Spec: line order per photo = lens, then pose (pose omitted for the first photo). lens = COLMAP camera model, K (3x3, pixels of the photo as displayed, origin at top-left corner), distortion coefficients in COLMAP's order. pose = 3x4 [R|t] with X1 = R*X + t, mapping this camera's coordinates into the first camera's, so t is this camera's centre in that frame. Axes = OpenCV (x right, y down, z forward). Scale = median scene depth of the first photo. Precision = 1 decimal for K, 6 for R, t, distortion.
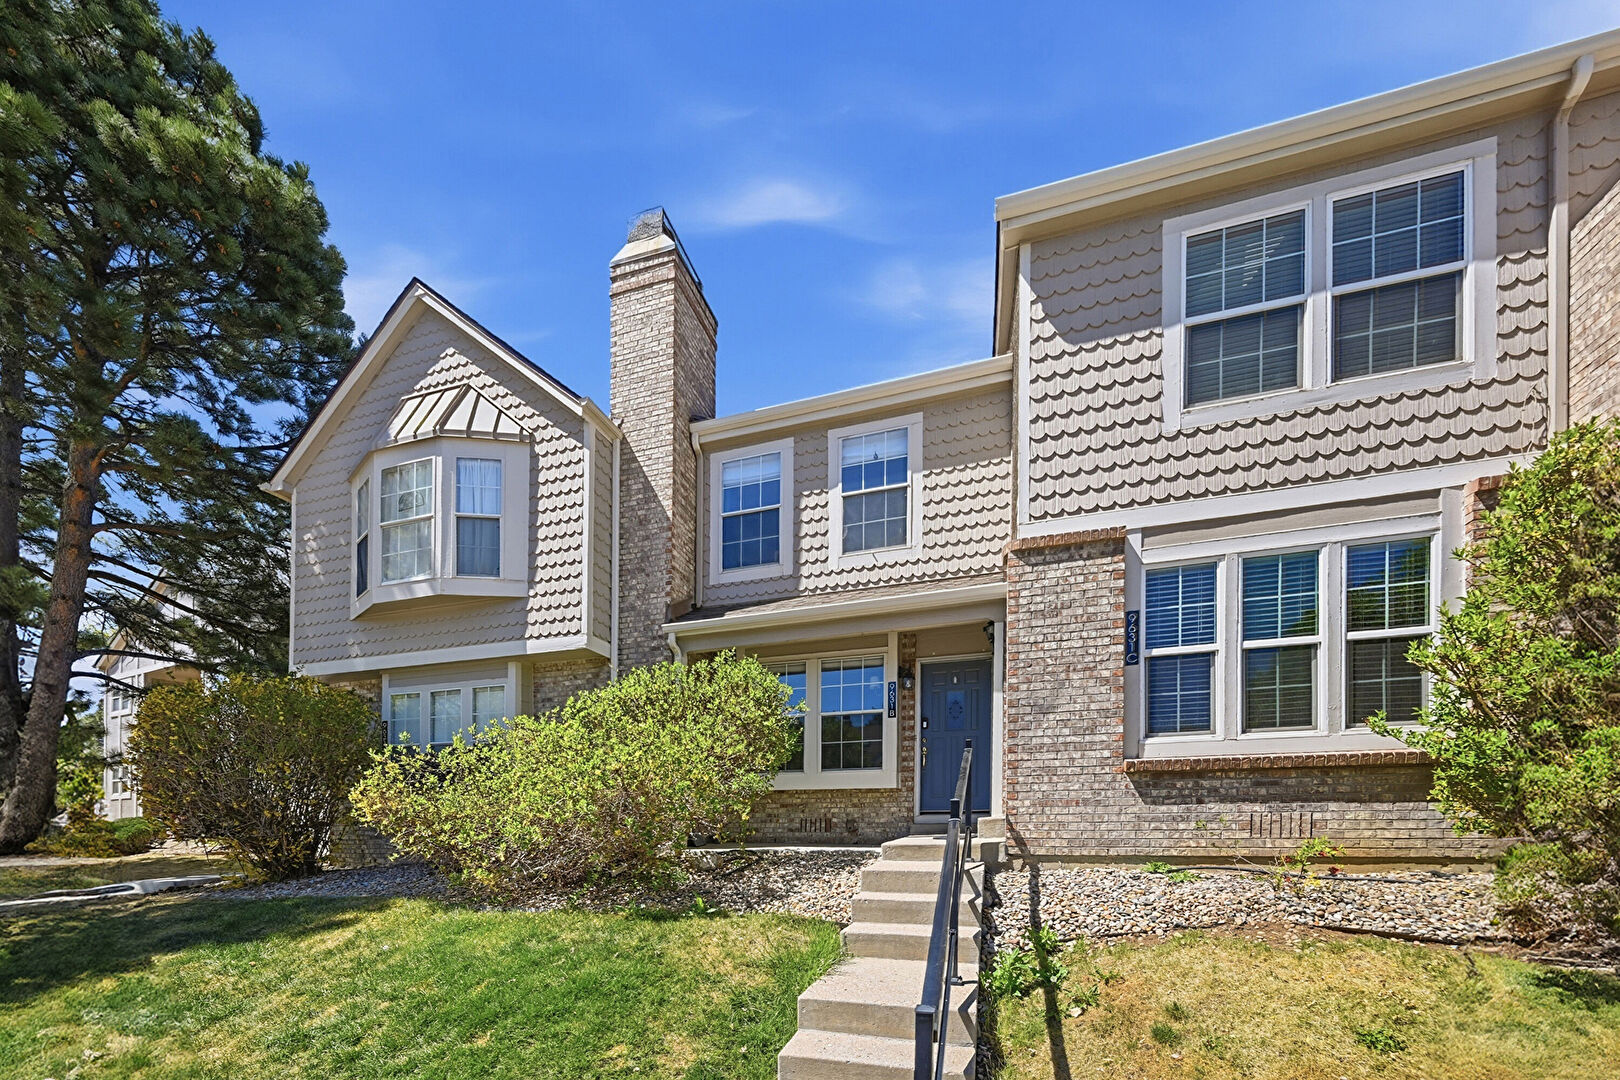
lens RADIAL K [[656.6, 0, 767.3], [0, 656.6, 844.0], [0, 0, 1]] dist [-0.003914, -0.000255]
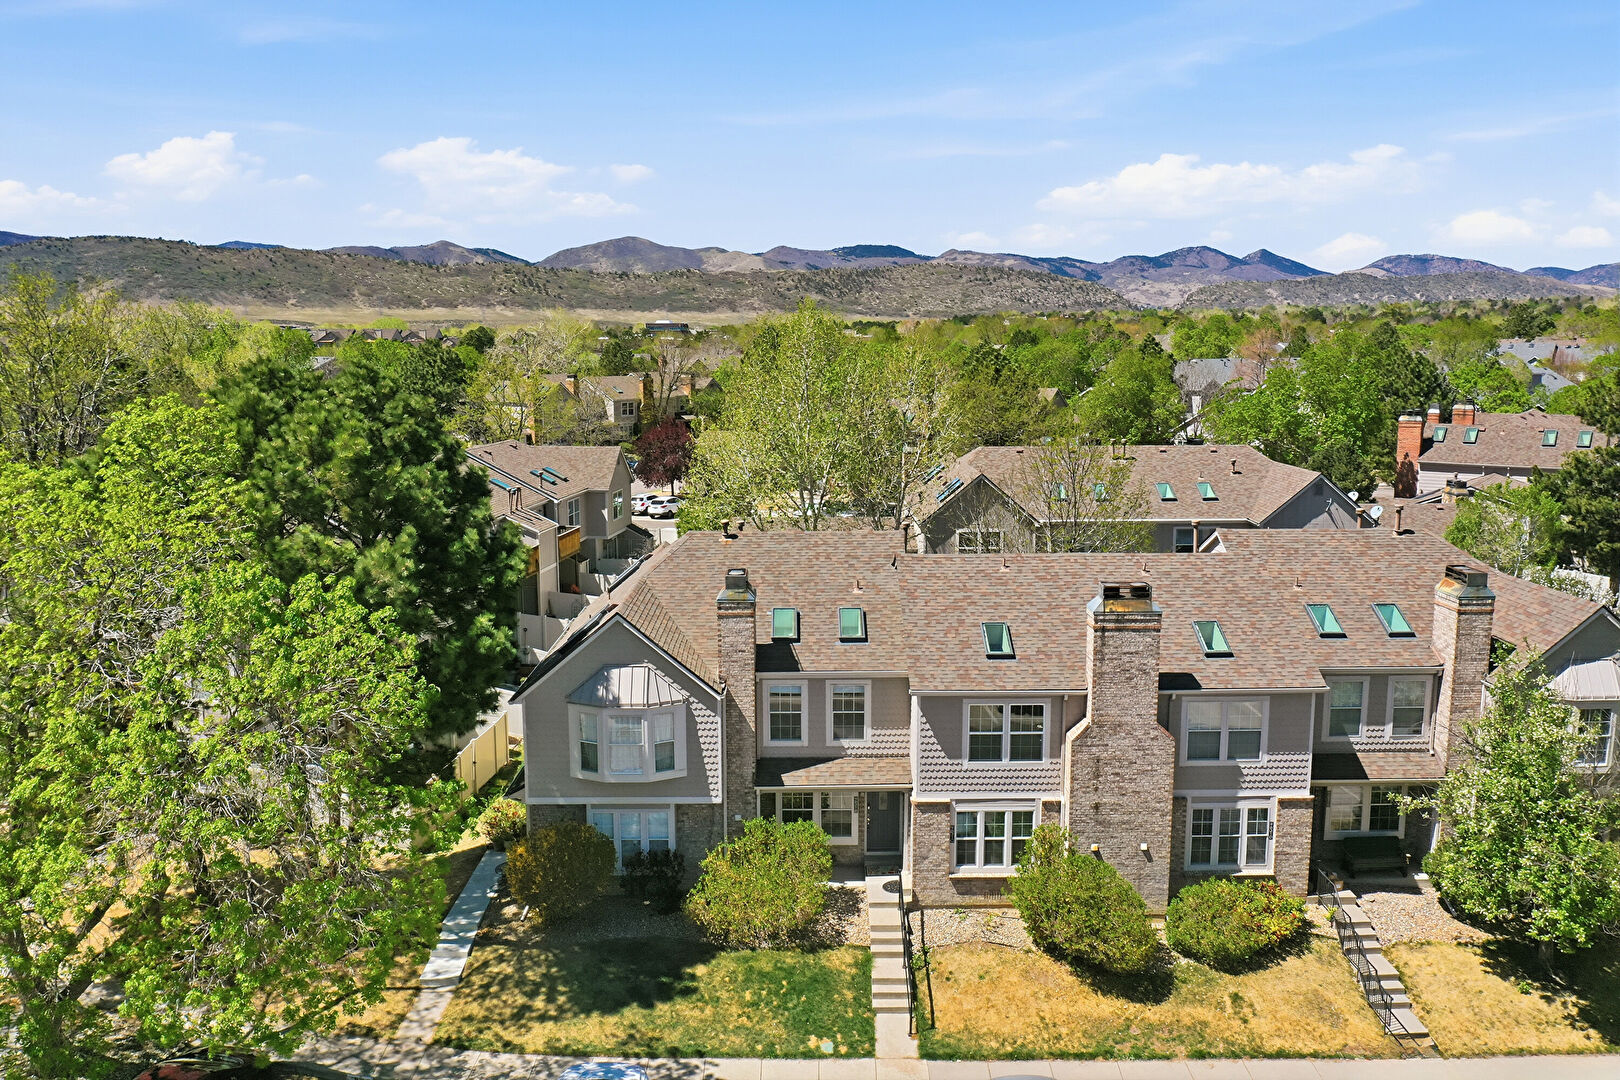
lens RADIAL K [[1261.8, 0, 810.0], [0, 1261.8, 540.0], [0, 0, 1]] dist [-0.026720, -0.001001]
pose [[0.943972, -0.058594, 0.324784, -1.656971], [0.008387, 0.988055, 0.153876, -2.290205], [-0.329920, -0.142531, 0.933187, -3.558768]]
